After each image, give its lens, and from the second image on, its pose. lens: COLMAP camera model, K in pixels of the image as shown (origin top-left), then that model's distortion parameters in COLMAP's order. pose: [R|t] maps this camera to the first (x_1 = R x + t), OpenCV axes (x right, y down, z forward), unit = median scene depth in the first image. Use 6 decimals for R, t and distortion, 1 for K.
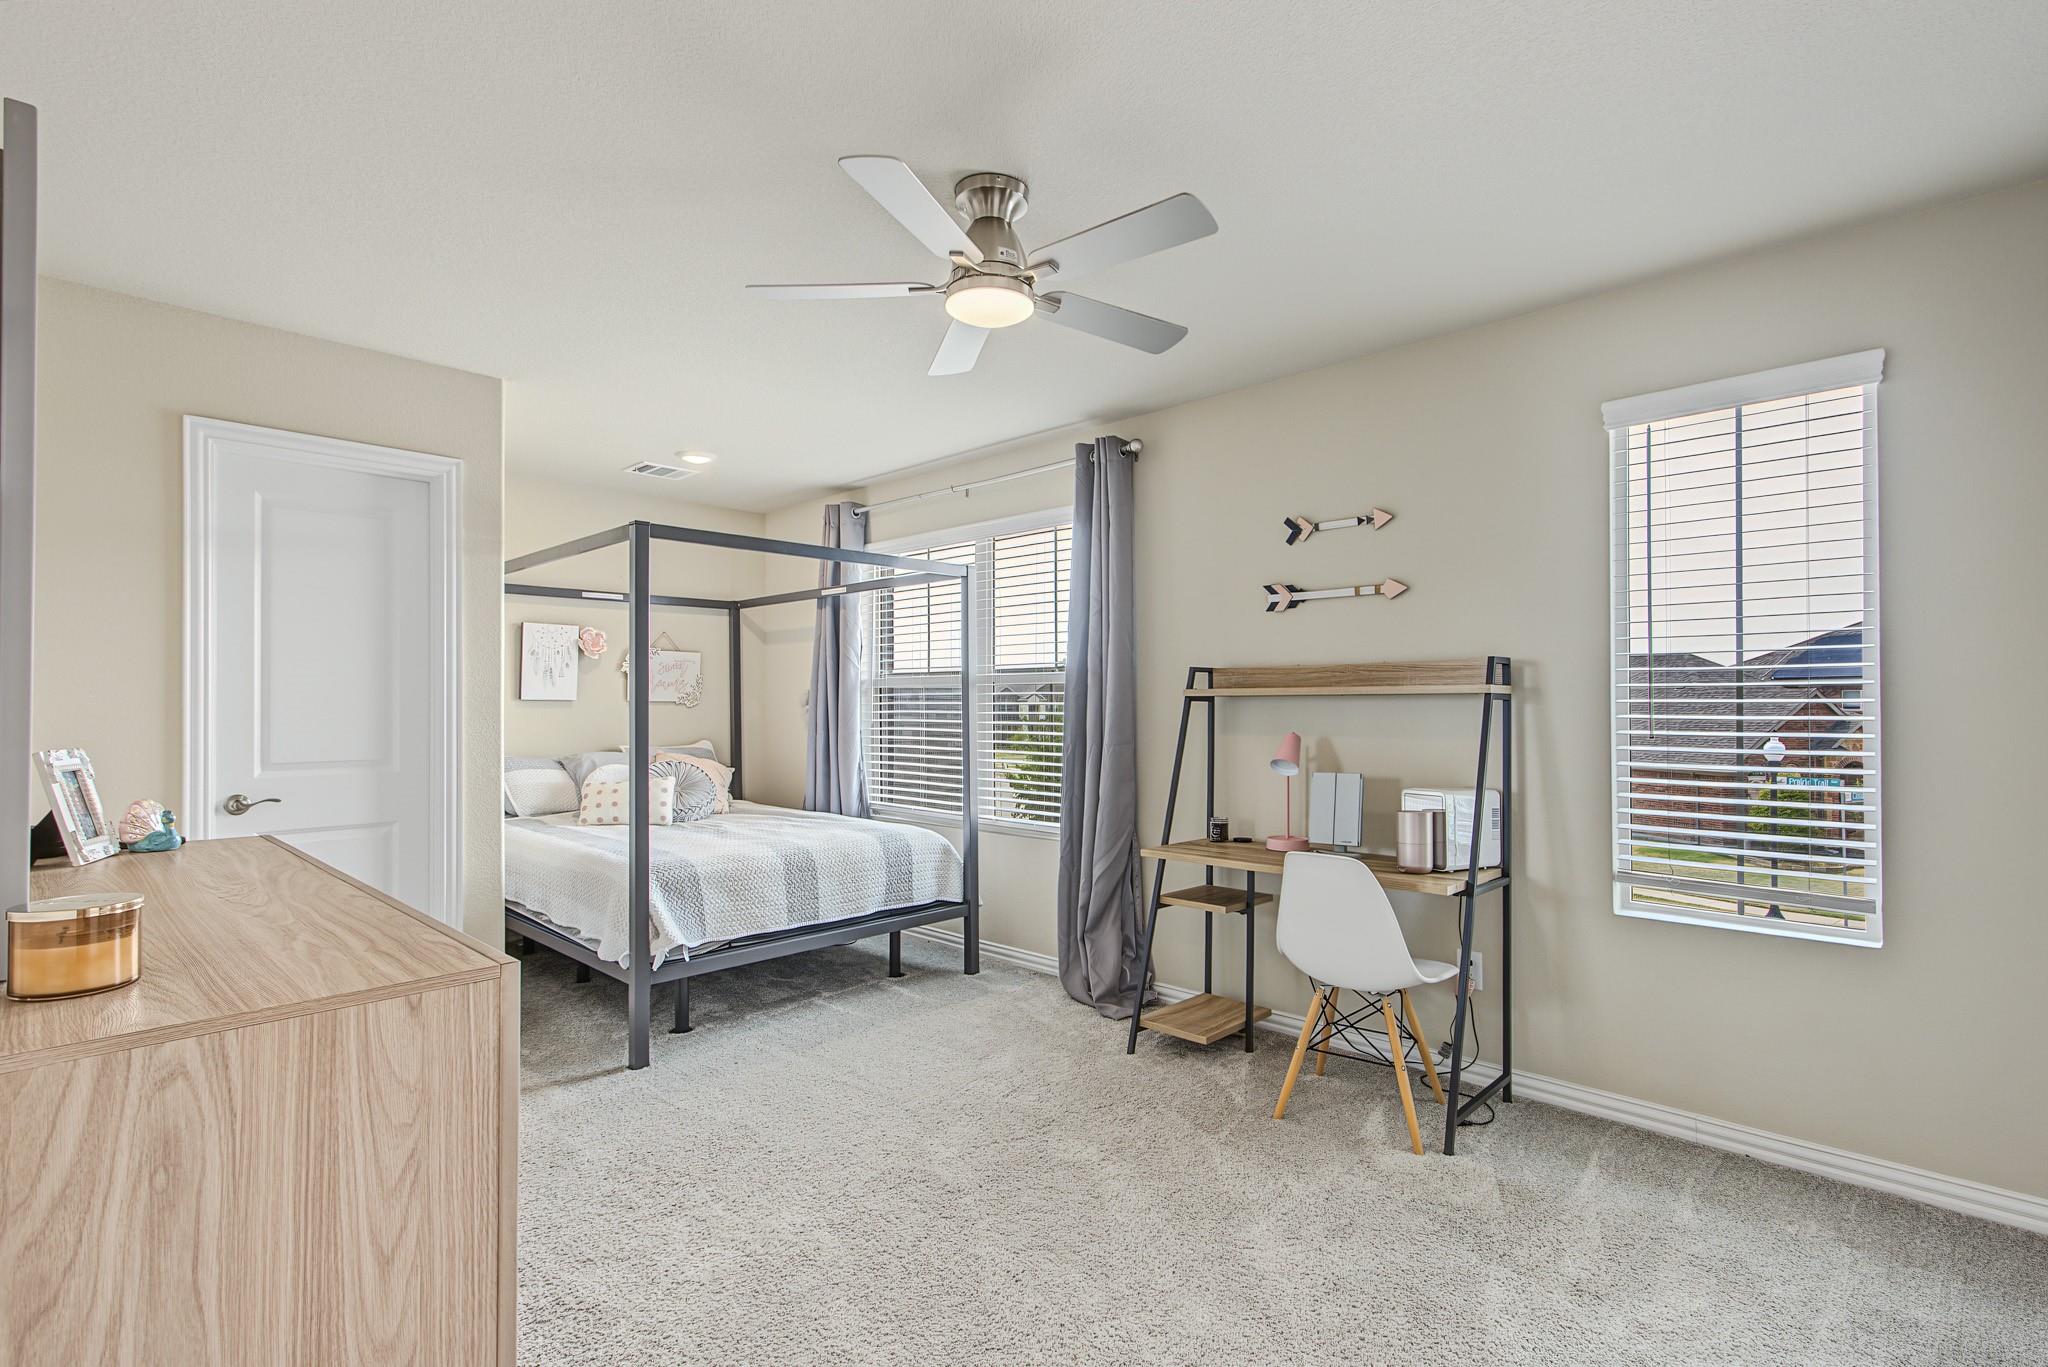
lens RADIAL K [[959.0, 0, 1023.4], [0, 959.0, 694.1], [0, 0, 1]] dist [0.019406, 0.000197]
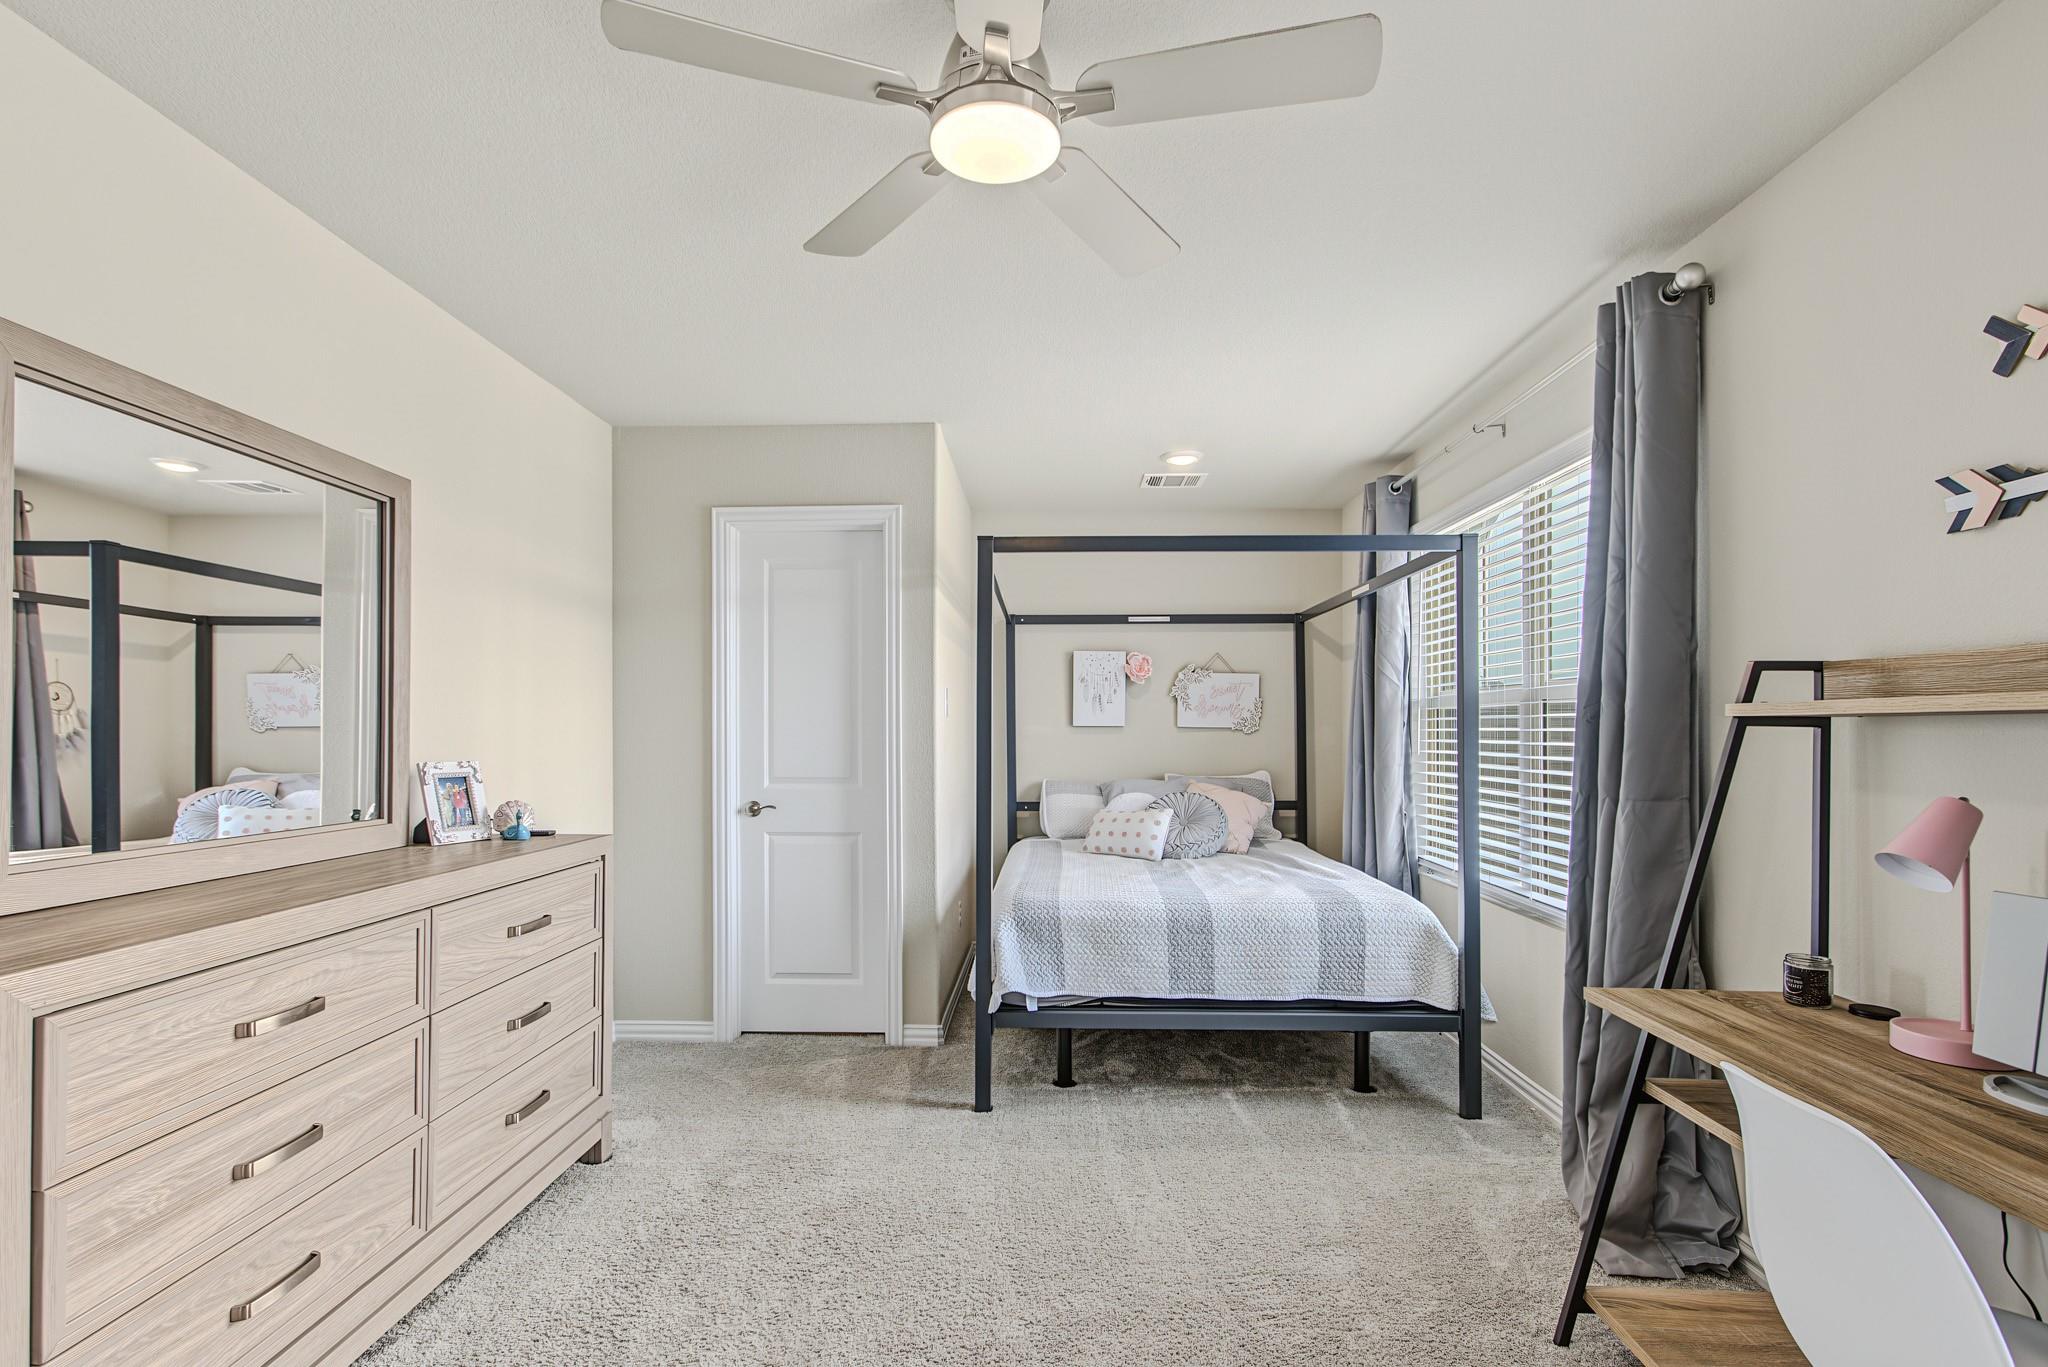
lens RADIAL K [[971.5, 0, 1021.4], [0, 971.5, 721.5], [0, 0, 1]] dist [0.000916, 0.015525]
pose [[0.672029, -0.003926, -0.740514, 0.291057], [0.005869, 0.999983, 0.000024, 0.002369], [0.740501, -0.004362, 0.672041, 0.329197]]
